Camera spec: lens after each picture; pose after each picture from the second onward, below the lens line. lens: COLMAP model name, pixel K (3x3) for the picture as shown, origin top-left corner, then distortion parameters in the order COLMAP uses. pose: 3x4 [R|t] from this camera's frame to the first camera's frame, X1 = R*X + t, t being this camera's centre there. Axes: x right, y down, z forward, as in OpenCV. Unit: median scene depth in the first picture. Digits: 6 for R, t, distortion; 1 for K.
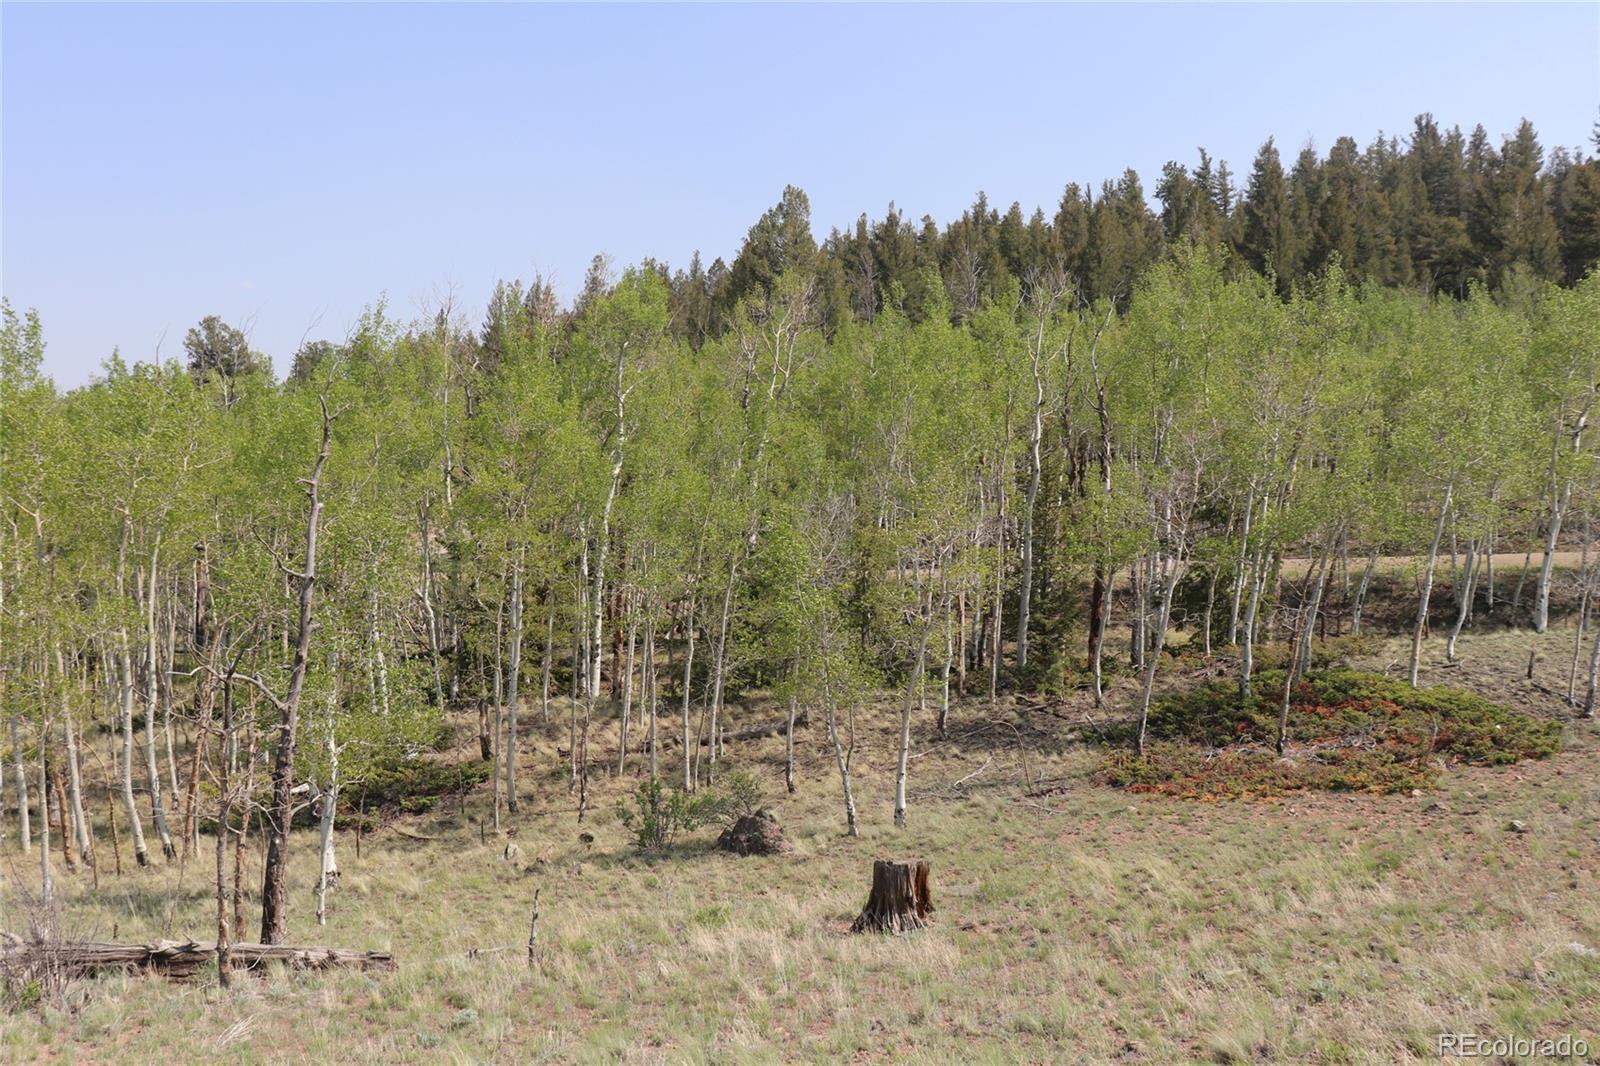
lens RADIAL K [[1341.0, 0, 799.2], [0, 1341.0, 530.6], [0, 0, 1]] dist [-0.166887, 0.136360]
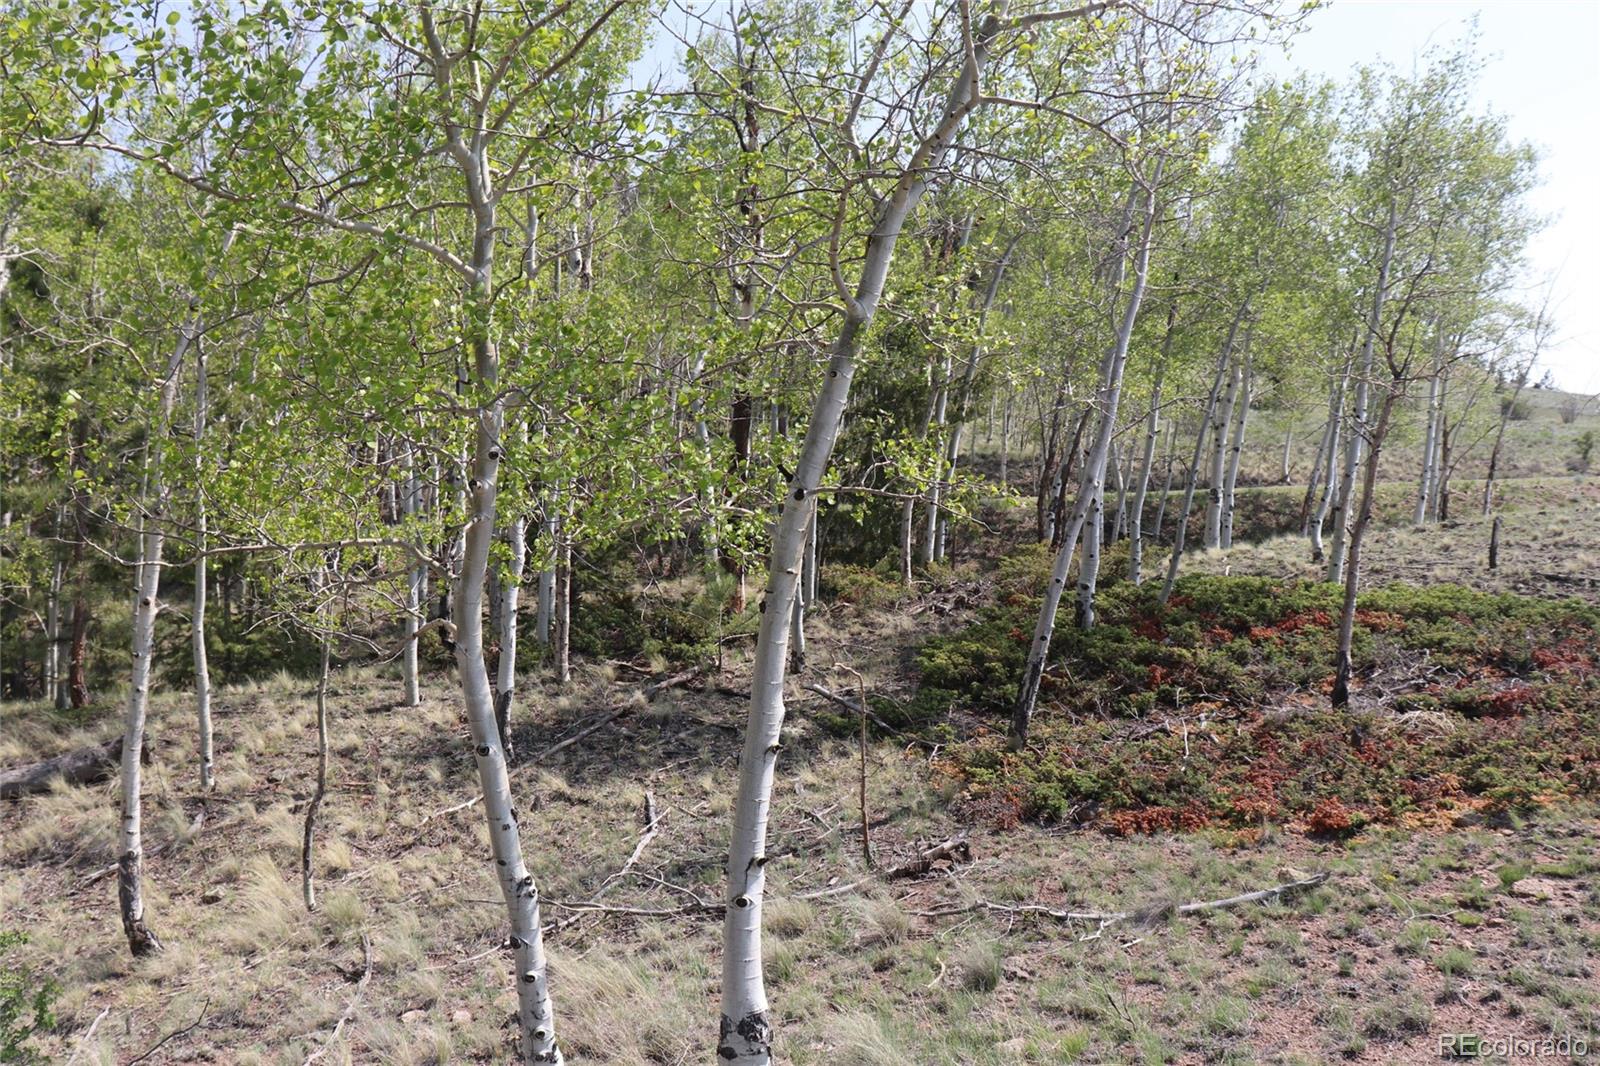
lens RADIAL K [[1341.0, 0, 802.1], [0, 1341.0, 533.2], [0, 0, 1]] dist [-0.166887, 0.136360]
pose [[0.862425, -0.007035, 0.506135, -0.022108], [0.024400, 0.999319, -0.027686, 0.102692], [-0.505596, 0.036227, 0.862010, 0.614807]]
